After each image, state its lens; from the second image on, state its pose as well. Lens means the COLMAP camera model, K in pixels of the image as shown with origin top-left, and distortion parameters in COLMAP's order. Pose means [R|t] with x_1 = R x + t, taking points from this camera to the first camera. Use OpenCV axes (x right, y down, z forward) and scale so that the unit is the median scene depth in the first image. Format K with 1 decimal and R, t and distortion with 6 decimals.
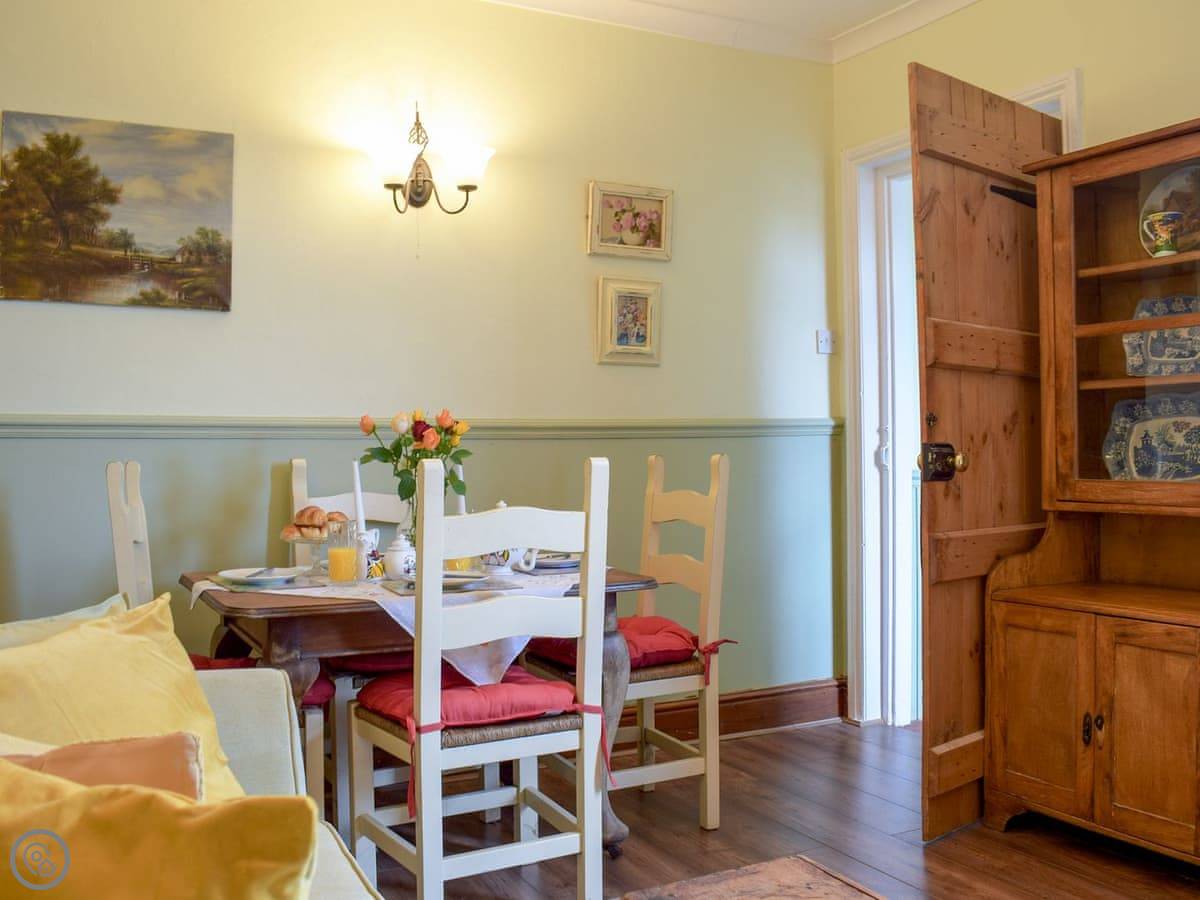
lens RADIAL K [[1124.1, 0, 597.8], [0, 1124.1, 429.3], [0, 0, 1]] dist [-0.072816, 0.021281]
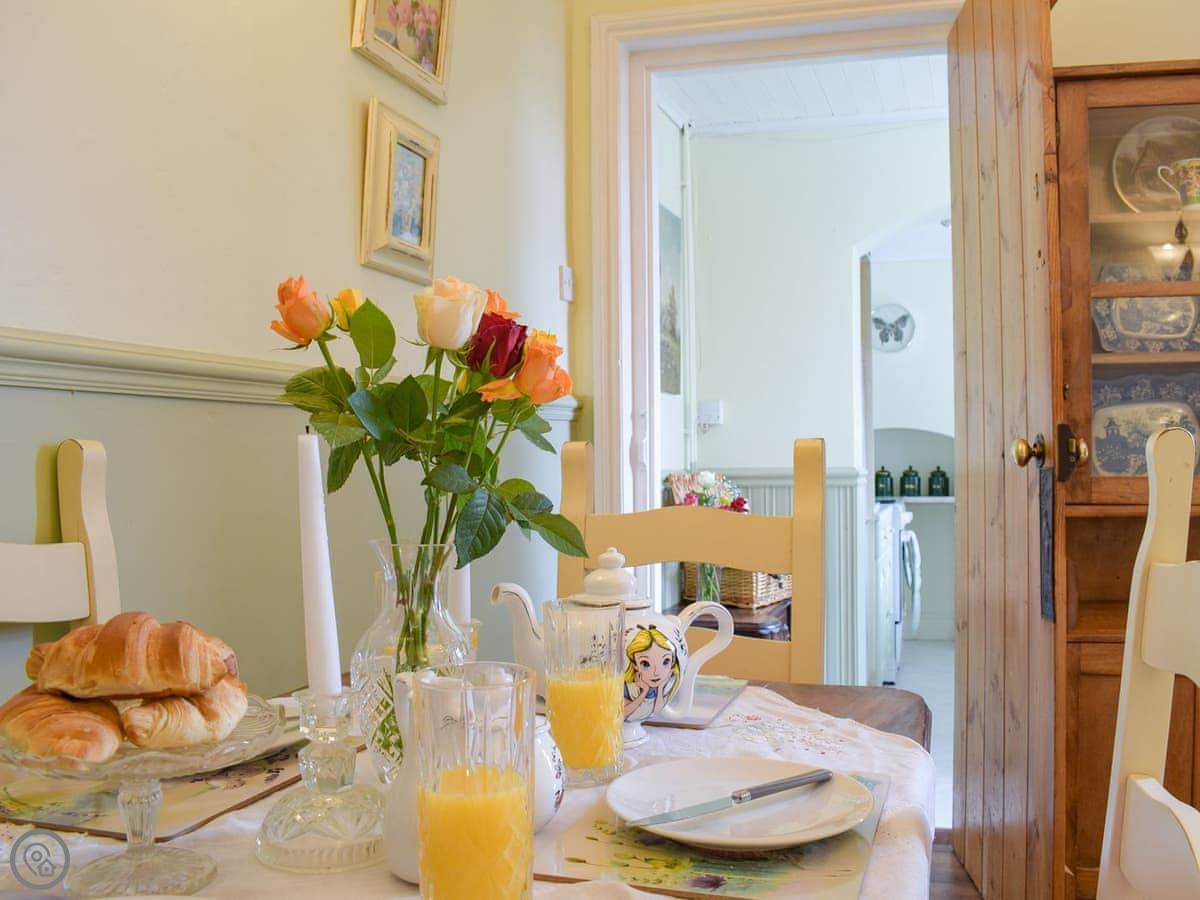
lens RADIAL K [[1060.8, 0, 600.0], [0, 1060.8, 450.0], [0, 0, 1]] dist [-0.070018, 0.001950]
pose [[0.677008, 0.007130, 0.735941, -0.347512], [-0.013340, 0.999908, 0.002584, 0.028312], [-0.735855, -0.011567, 0.677041, 0.737275]]
